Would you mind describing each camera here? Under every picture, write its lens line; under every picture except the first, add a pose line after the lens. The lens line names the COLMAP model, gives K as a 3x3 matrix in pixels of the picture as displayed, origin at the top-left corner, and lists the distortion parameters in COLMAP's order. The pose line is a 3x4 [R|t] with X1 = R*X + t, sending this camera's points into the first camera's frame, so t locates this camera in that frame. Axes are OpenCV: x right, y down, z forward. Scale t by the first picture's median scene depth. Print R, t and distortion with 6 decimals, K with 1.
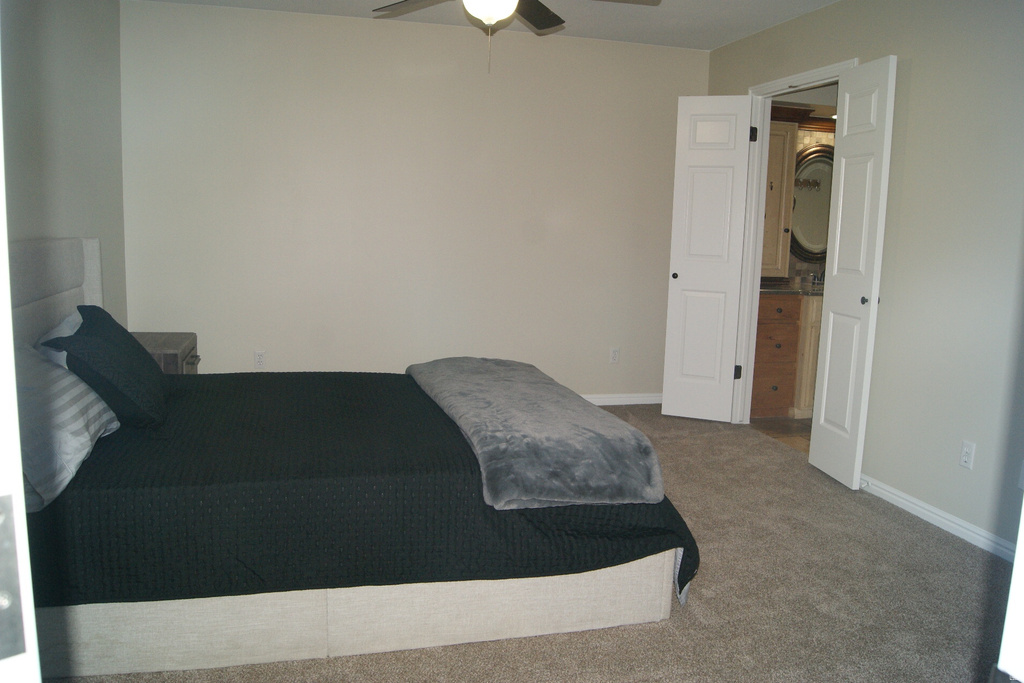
lens RADIAL K [[795.0, 0, 512.0], [0, 795.0, 341.5], [0, 0, 1]] dist [-0.092195, 0.024486]
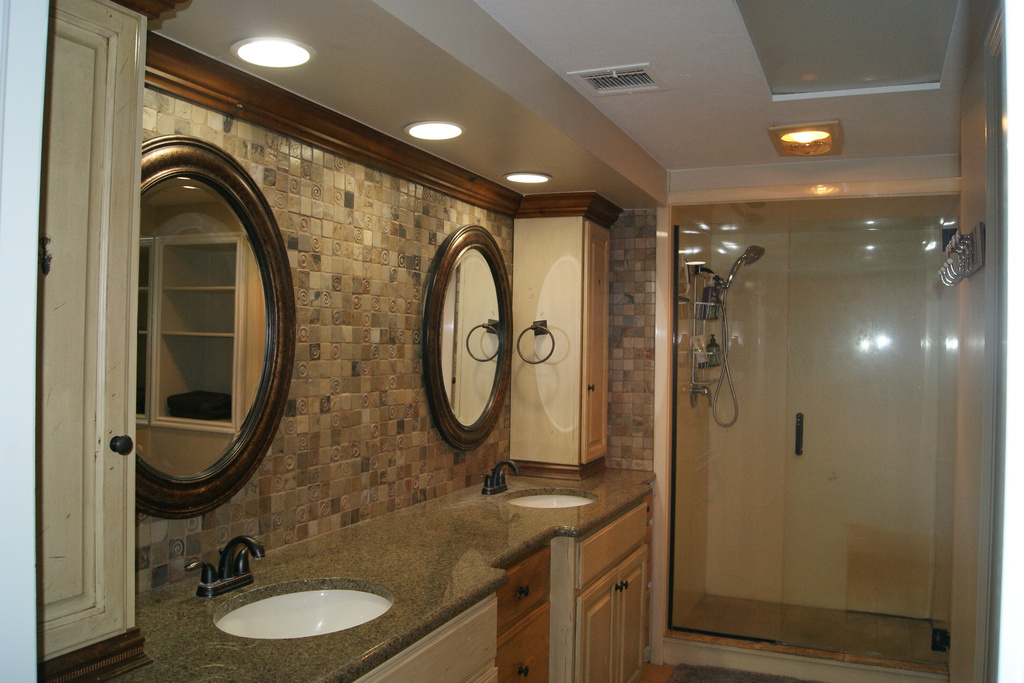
lens RADIAL K [[795.0, 0, 512.0], [0, 795.0, 341.5], [0, 0, 1]] dist [-0.092195, 0.024486]
pose [[0.615881, -0.017241, 0.787651, 0.223888], [0.120068, 0.990136, -0.072211, -0.131825], [-0.778636, 0.139045, 0.611876, 0.713079]]
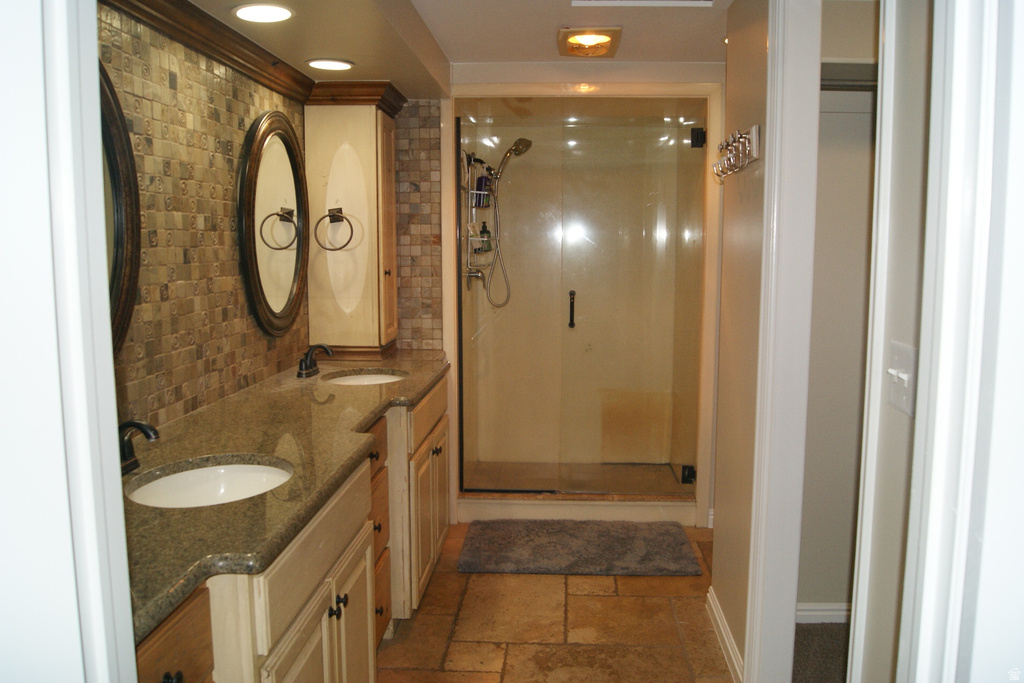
lens RADIAL K [[795.0, 0, 512.0], [0, 795.0, 341.5], [0, 0, 1]] dist [-0.092195, 0.024486]
pose [[0.311337, -0.148927, 0.938557, 0.159867], [0.147633, 0.983233, 0.107043, -0.132521], [-0.938762, 0.105236, 0.328103, 0.749853]]
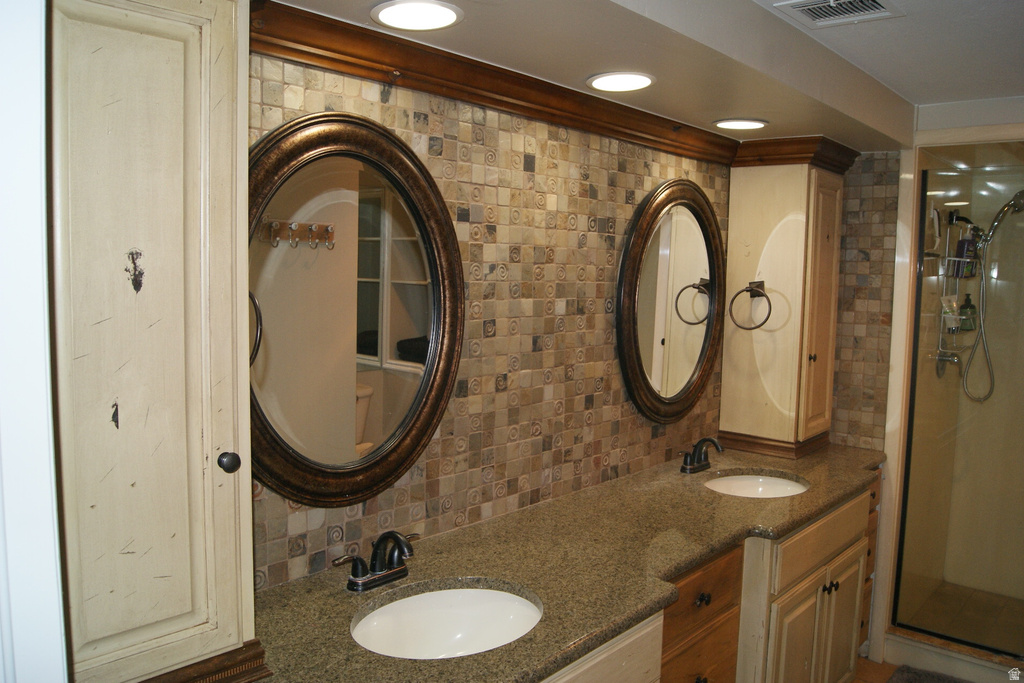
lens RADIAL K [[789.0, 0, 515.6], [0, 789.0, 347.2], [0, 0, 1]] dist [-0.089637, 0.014328]
pose [[0.821083, -0.065627, 0.567023, 0.274876], [0.089002, 0.995938, -0.013612, -0.153336], [-0.563827, 0.061642, 0.823589, 0.718094]]
